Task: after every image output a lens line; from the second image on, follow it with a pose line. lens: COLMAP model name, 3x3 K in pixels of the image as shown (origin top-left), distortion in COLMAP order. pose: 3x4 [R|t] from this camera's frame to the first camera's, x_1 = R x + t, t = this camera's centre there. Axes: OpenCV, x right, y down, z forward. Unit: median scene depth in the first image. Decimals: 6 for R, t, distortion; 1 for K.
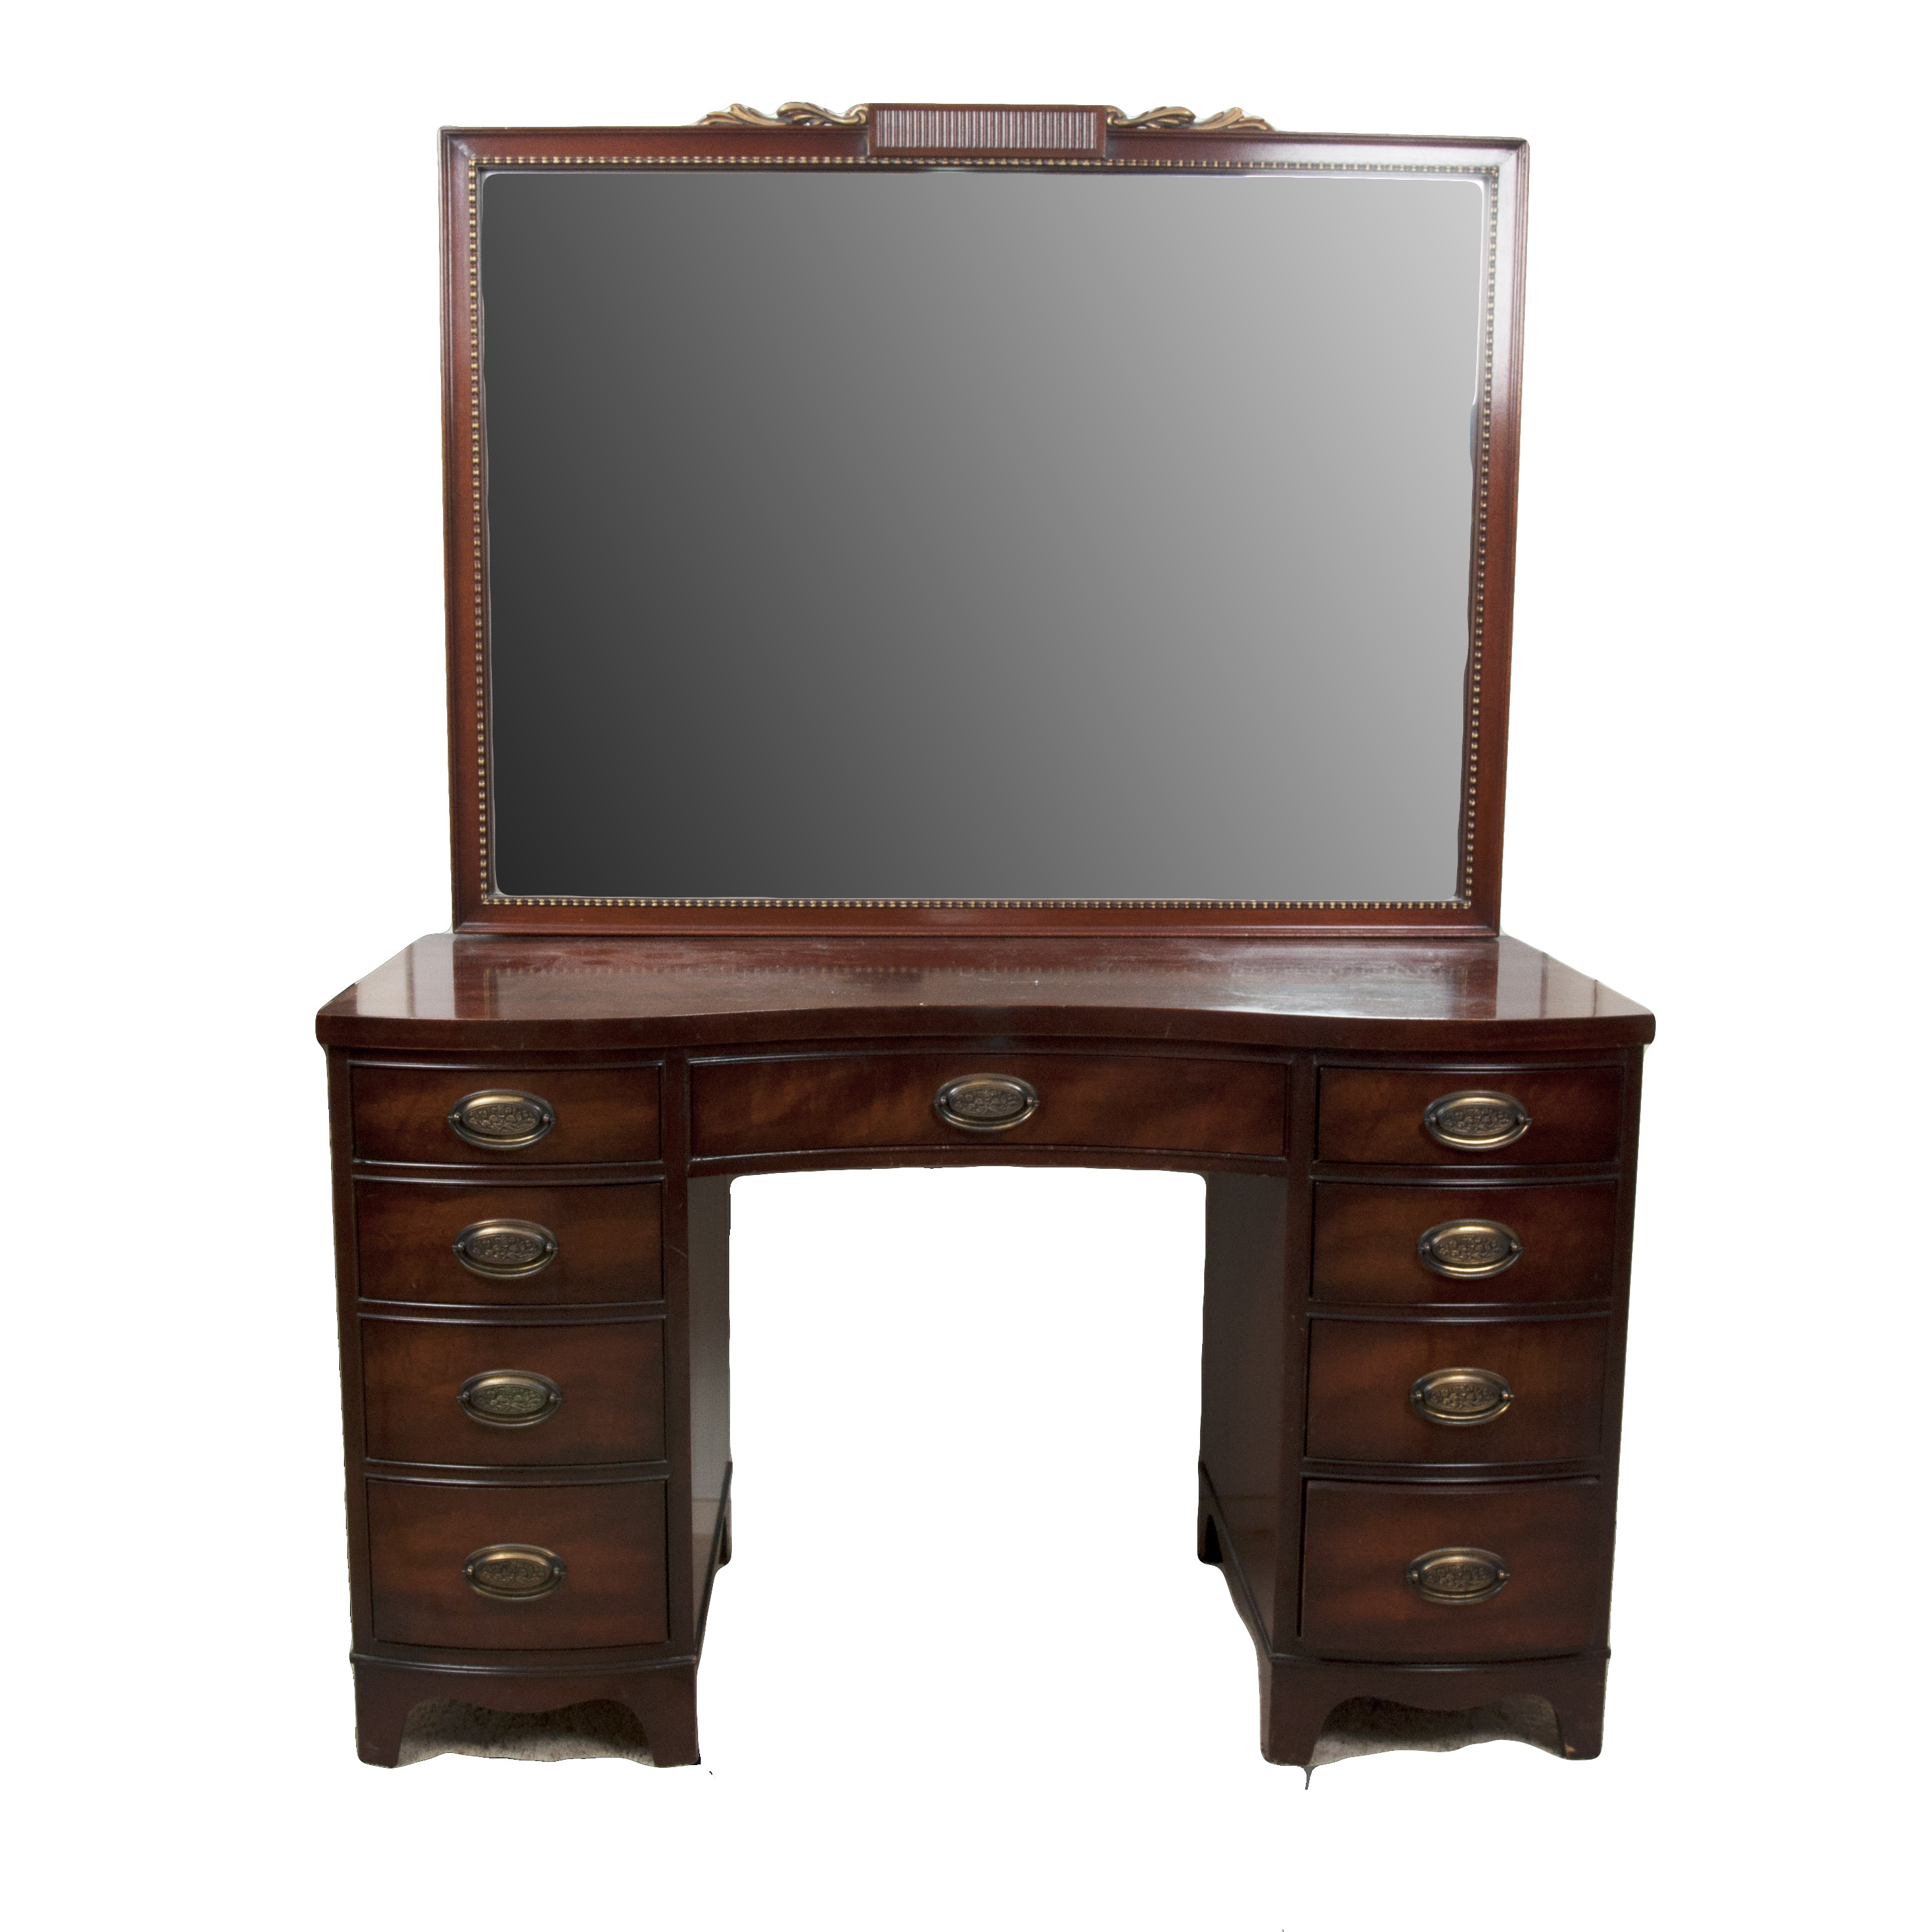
lens RADIAL K [[2278.3, 0, 966.0], [0, 2278.3, 966.0], [0, 0, 1]] dist [-0.131219, -0.032167]
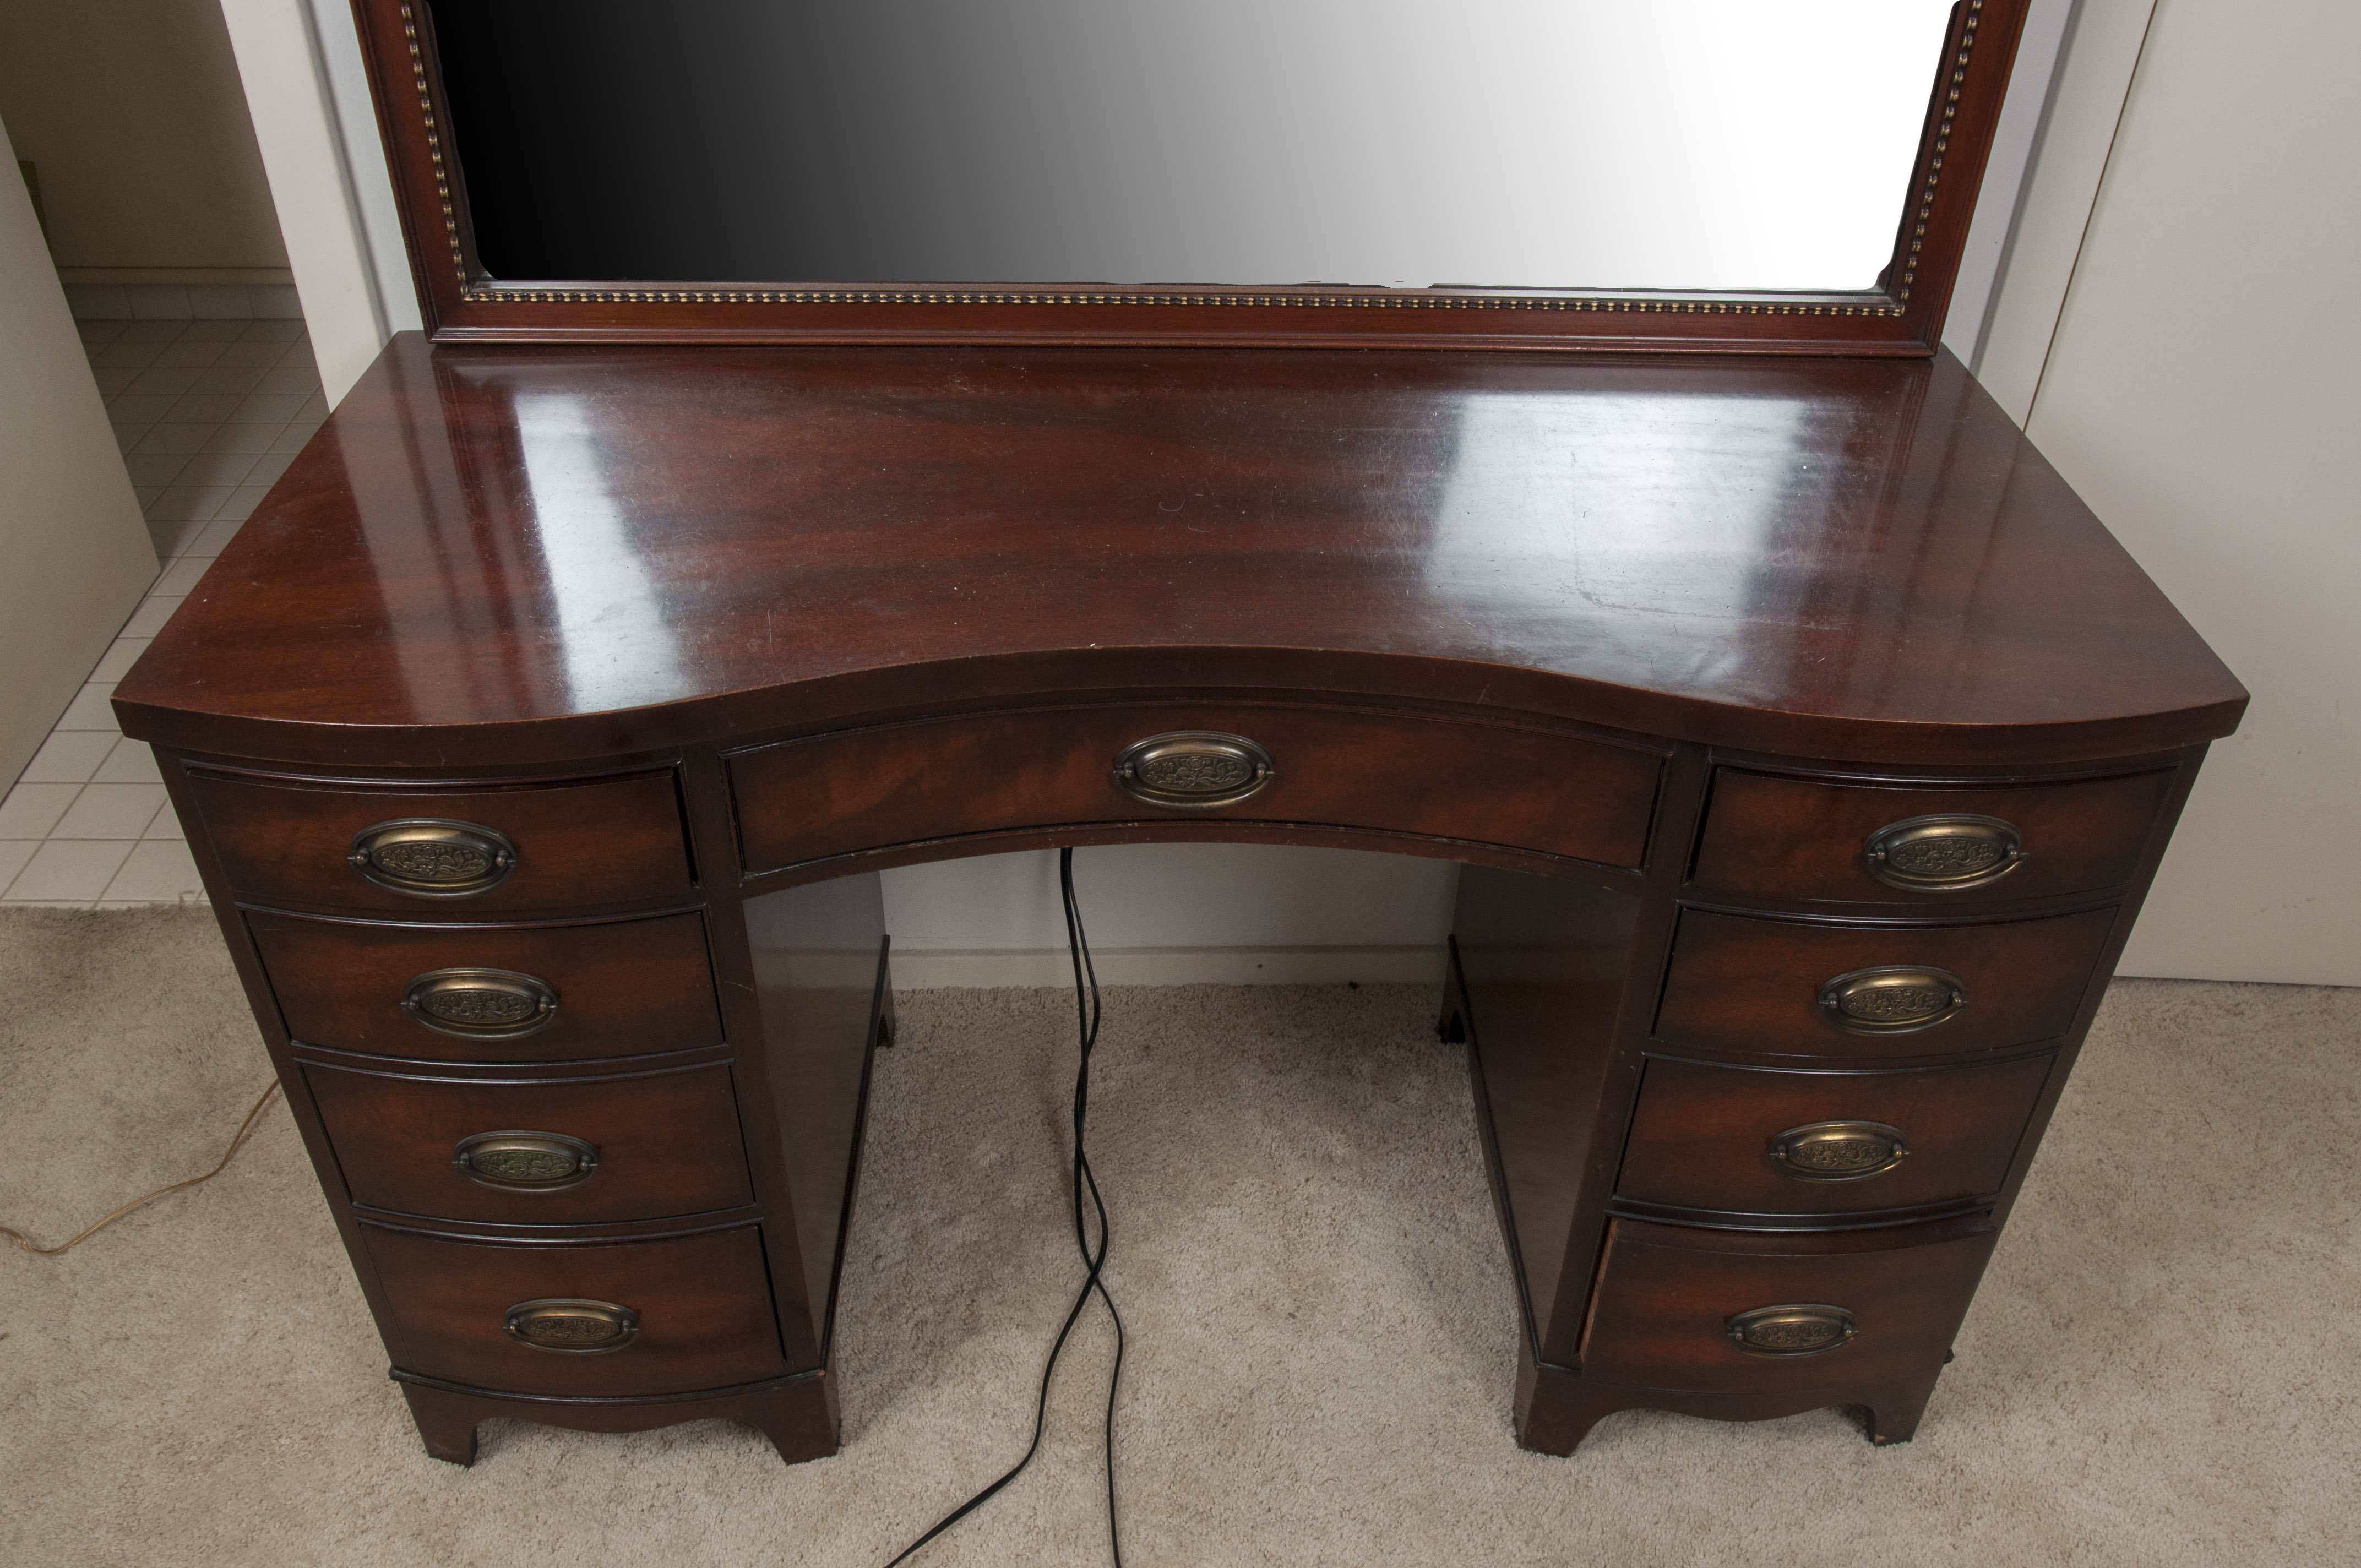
lens RADIAL K [[1835.5, 0, 1207.5], [0, 1835.5, 782.8], [0, 0, 1]] dist [-0.080463, 0.005312]
pose [[0.999824, 0.014835, 0.011527, 0.006834], [-0.018514, 0.882198, 0.470514, -0.187890], [-0.003189, -0.470644, 0.882317, 0.538786]]
